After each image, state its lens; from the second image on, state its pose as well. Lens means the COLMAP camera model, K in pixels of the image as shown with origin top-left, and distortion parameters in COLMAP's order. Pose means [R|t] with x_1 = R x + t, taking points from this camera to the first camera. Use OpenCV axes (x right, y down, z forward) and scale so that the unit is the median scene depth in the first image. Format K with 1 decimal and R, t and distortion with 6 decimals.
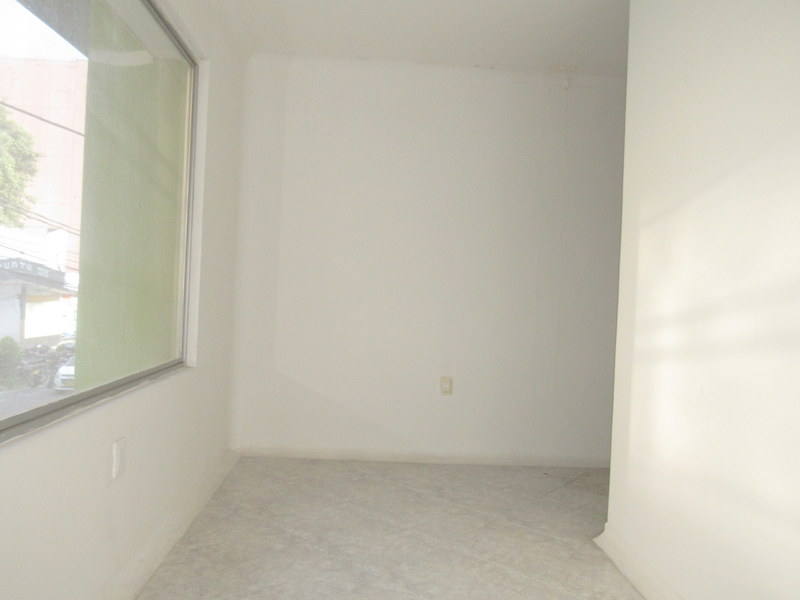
lens RADIAL K [[555.8, 0, 400.0], [0, 555.8, 300.0], [0, 0, 1]] dist [-0.058635, 0.001491]
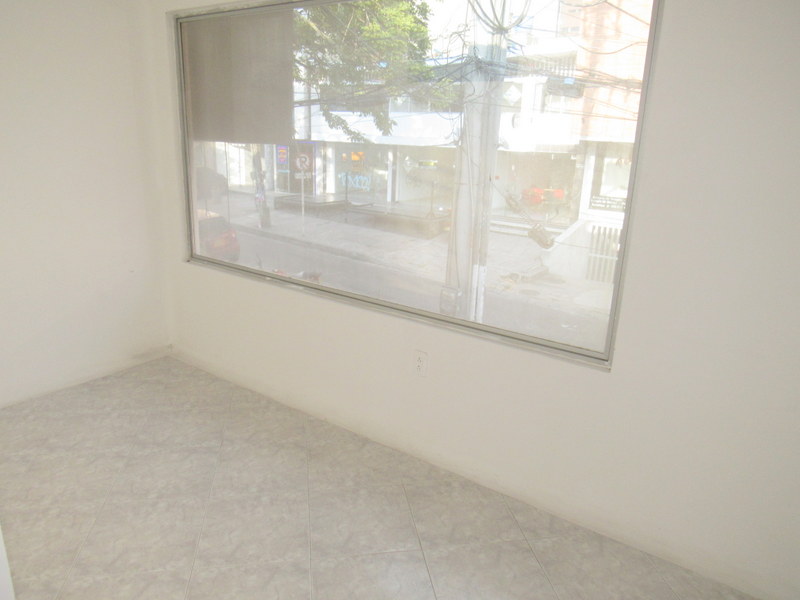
lens RADIAL K [[555.8, 0, 400.0], [0, 555.8, 300.0], [0, 0, 1]] dist [-0.058635, 0.001491]
pose [[-0.619312, 0.147343, -0.771196, 0.533564], [-0.077609, 0.965935, 0.246874, -0.196022], [0.781300, 0.212744, -0.586780, 1.551278]]
